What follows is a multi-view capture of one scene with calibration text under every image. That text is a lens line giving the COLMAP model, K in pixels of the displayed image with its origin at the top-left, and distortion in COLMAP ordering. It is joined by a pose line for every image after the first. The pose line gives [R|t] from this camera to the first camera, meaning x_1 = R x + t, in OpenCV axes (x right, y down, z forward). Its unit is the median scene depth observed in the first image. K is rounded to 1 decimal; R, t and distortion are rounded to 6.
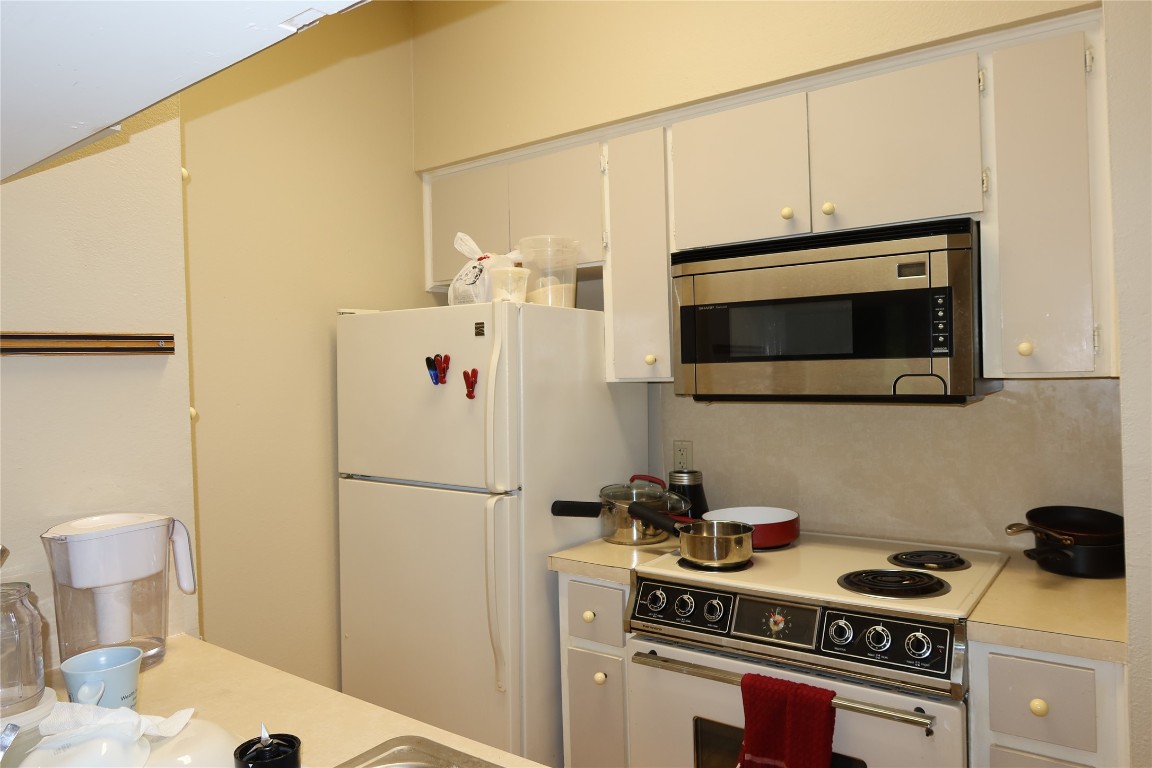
lens RADIAL K [[798.6, 0, 572.2], [0, 798.6, 380.8], [0, 0, 1]] dist [-0.024585, 0.013390]
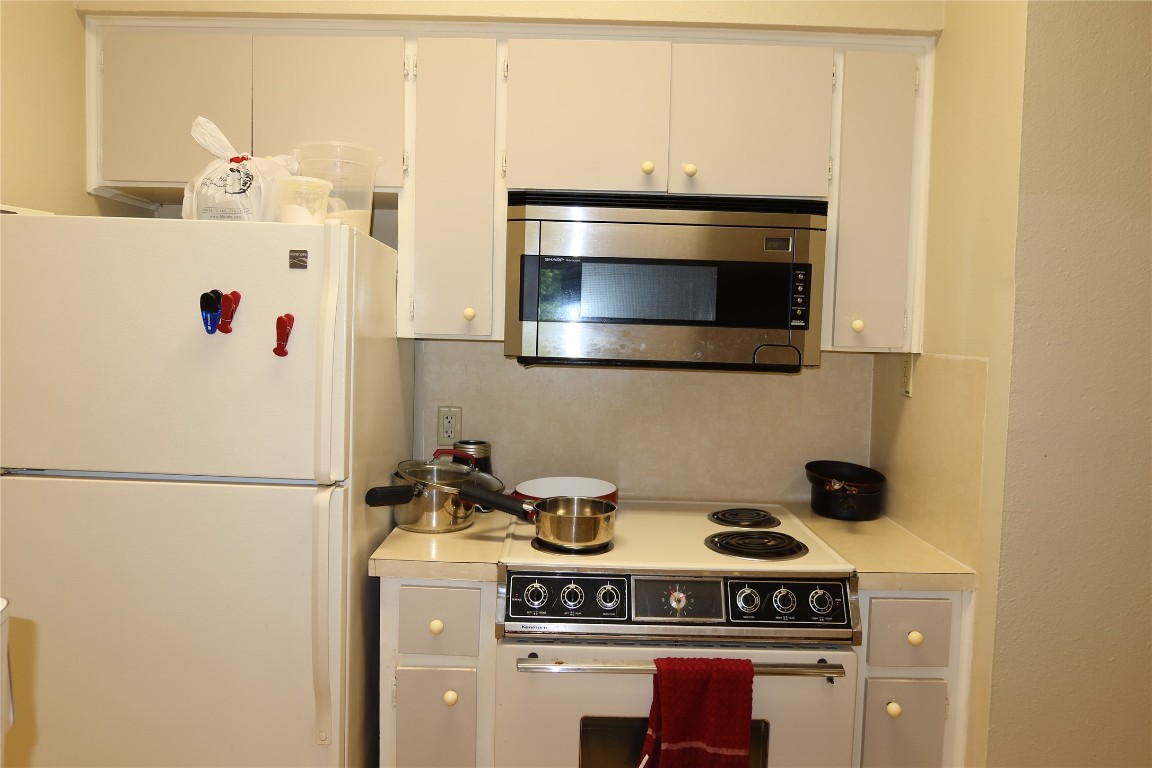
lens RADIAL K [[798.6, 0, 574.8], [0, 798.6, 379.9], [0, 0, 1]] dist [-0.024585, 0.013390]
pose [[0.797917, 0.005776, 0.602740, -0.367789], [-0.039550, 0.998301, 0.042791, 0.003299], [-0.601468, -0.057982, 0.796790, 0.286545]]
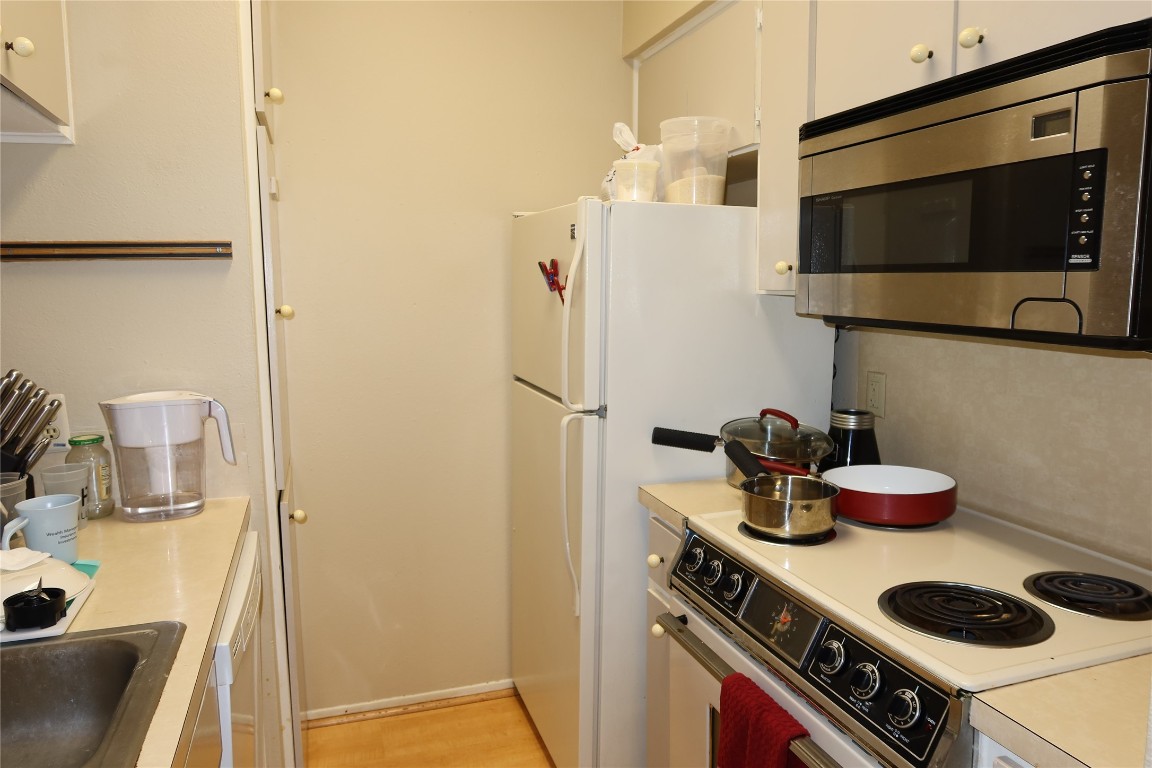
lens RADIAL K [[798.6, 0, 571.8], [0, 798.6, 381.6], [0, 0, 1]] dist [-0.024585, 0.013390]
pose [[0.819472, 0.093027, -0.565518, 0.436729], [-0.022408, 0.991185, 0.130577, -0.014406], [0.572680, -0.094332, 0.814333, 0.253994]]
